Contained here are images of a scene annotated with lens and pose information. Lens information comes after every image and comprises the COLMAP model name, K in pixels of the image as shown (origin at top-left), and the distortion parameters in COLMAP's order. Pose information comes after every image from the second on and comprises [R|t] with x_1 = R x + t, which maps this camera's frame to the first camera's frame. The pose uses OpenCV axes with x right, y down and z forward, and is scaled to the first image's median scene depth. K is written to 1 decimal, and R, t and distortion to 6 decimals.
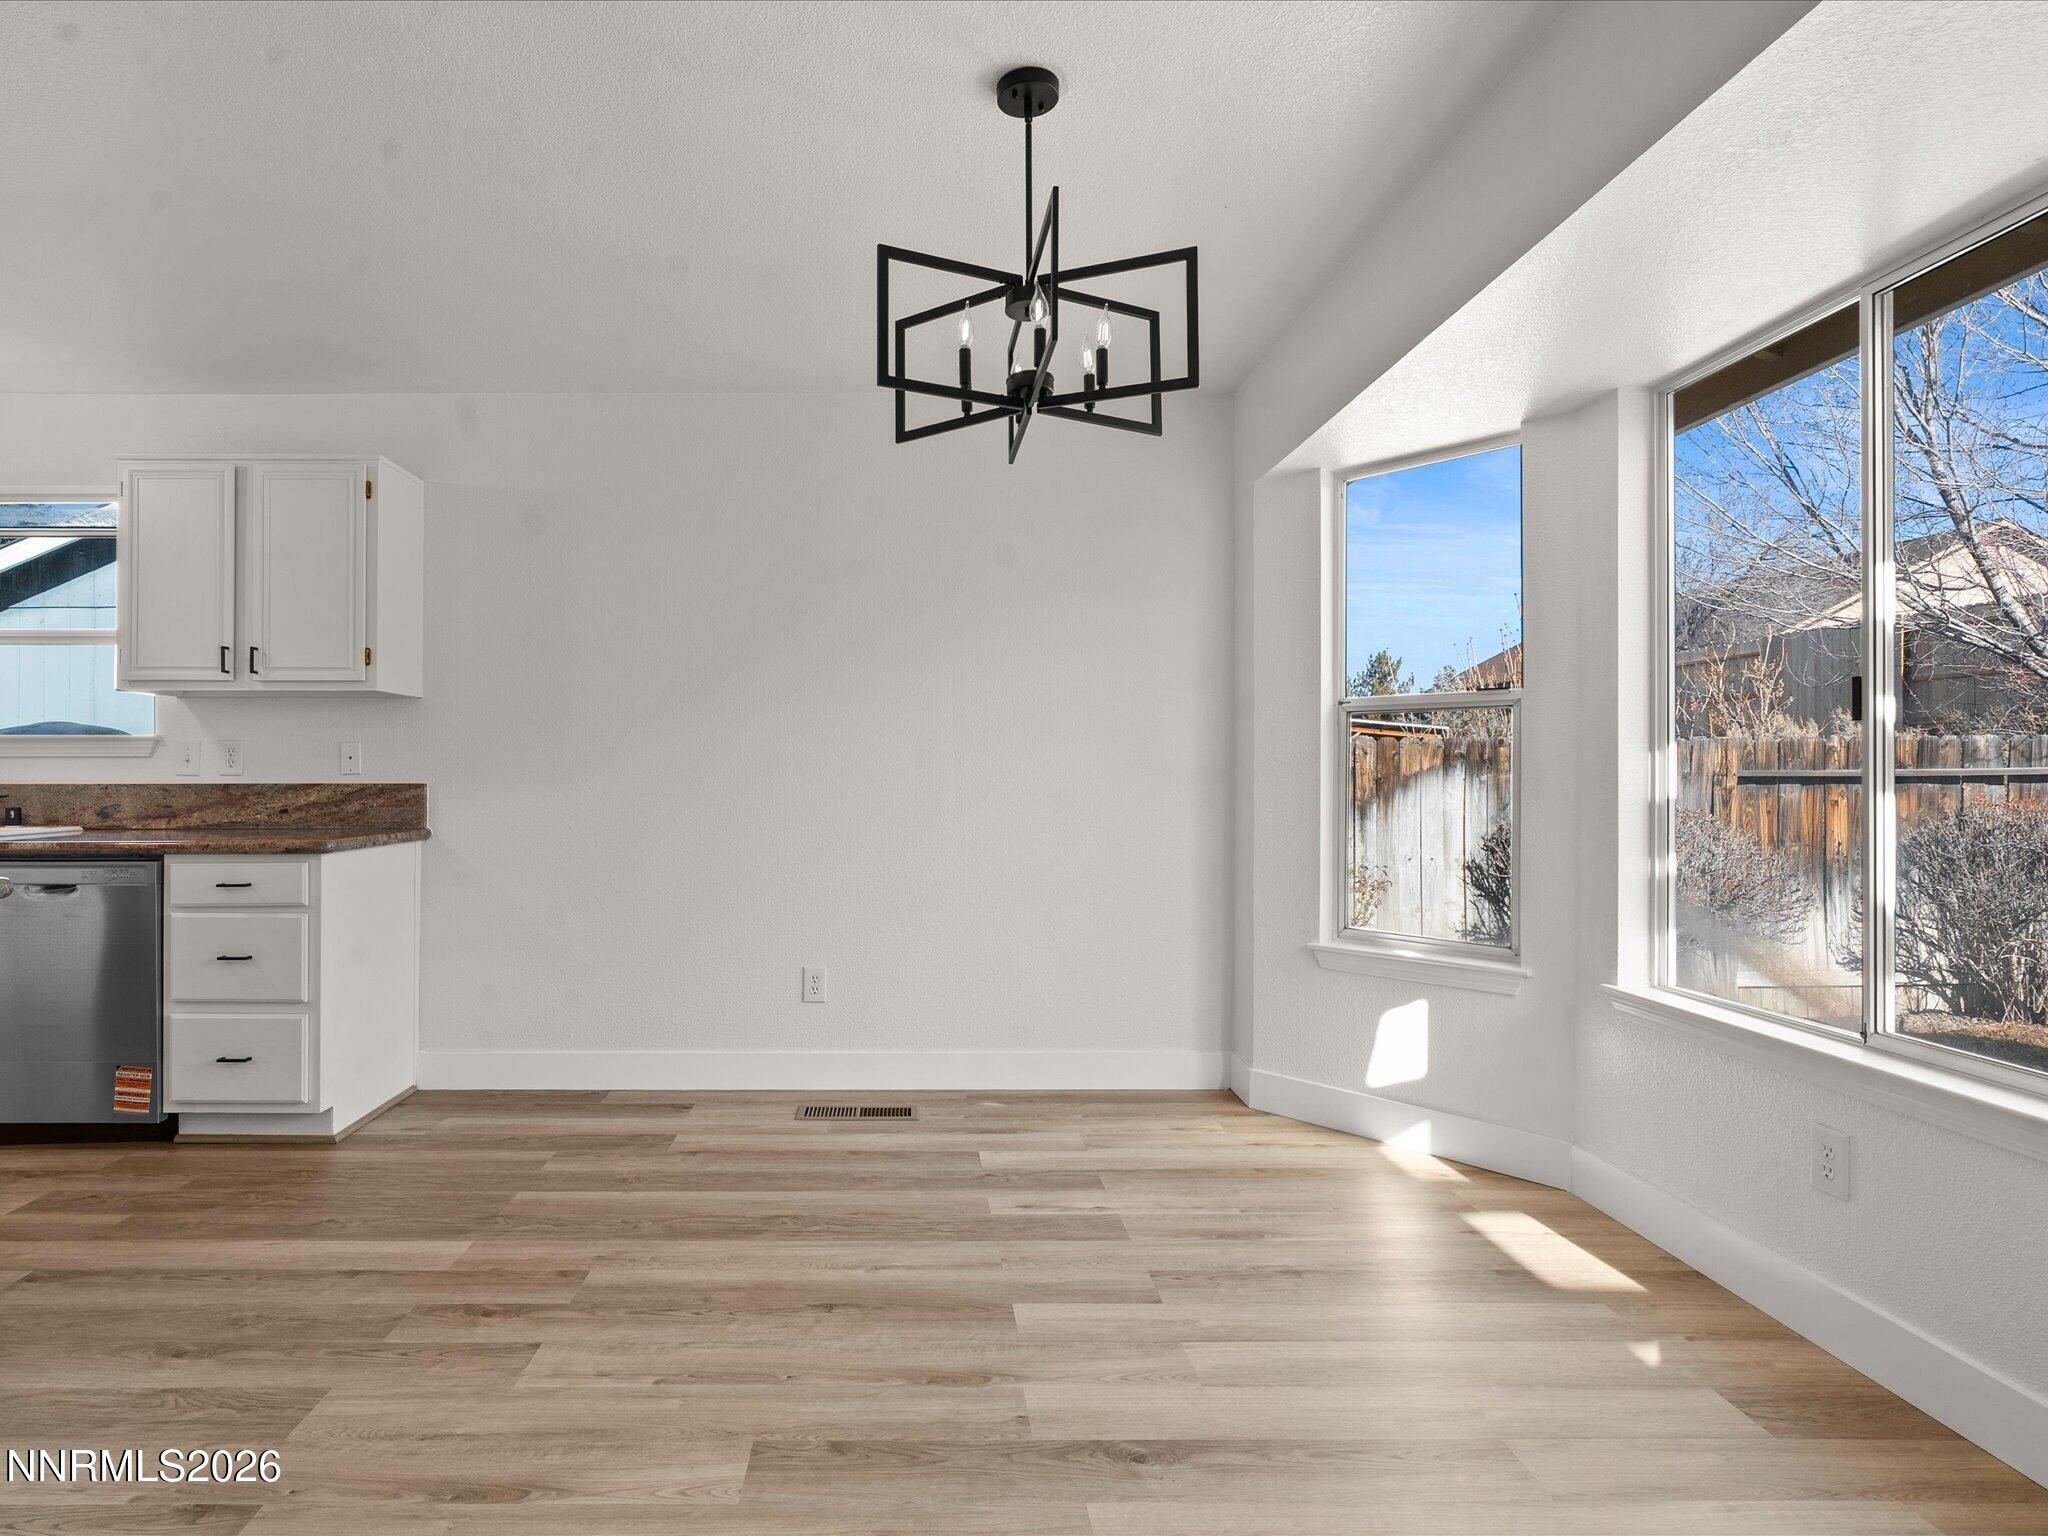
lens RADIAL K [[1094.4, 0, 931.6], [0, 1094.4, 769.6], [0, 0, 1]] dist [-0.013231, -0.001074]
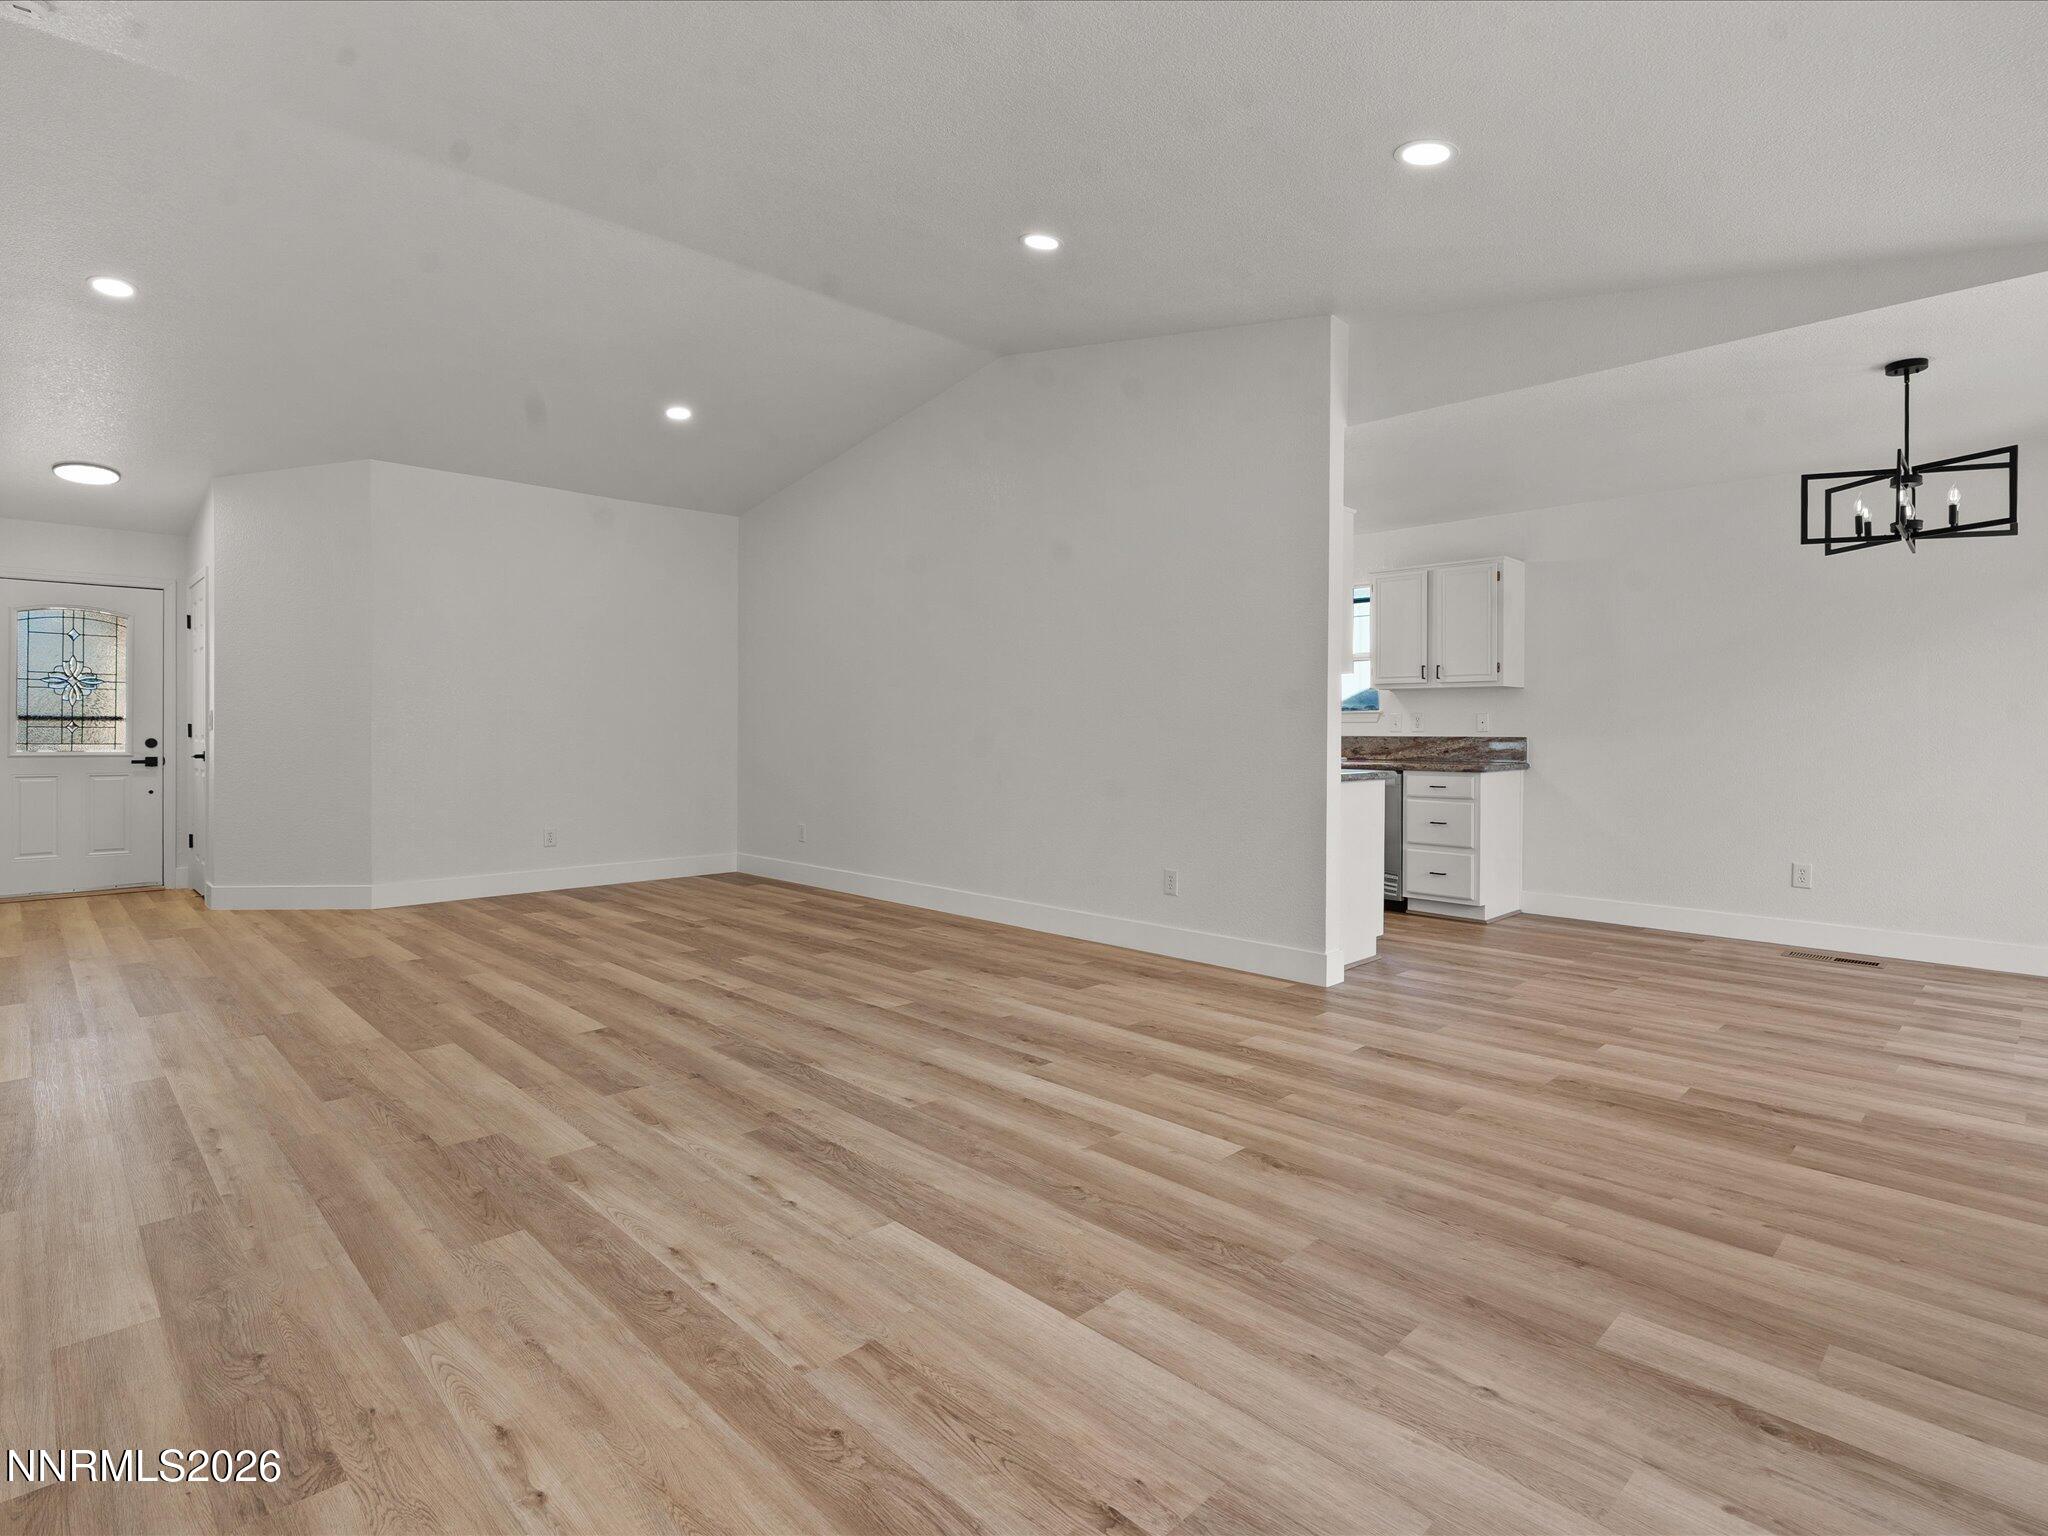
lens RADIAL K [[1041.2, 0, 1010.4], [0, 1041.2, 735.3], [0, 0, 1]] dist [-0.010538, 0.000284]
pose [[0.683350, 0.004809, -0.730075, 0.198845], [0.001138, 0.999970, 0.007652, -0.003835], [0.730090, -0.006060, 0.683324, -0.799396]]
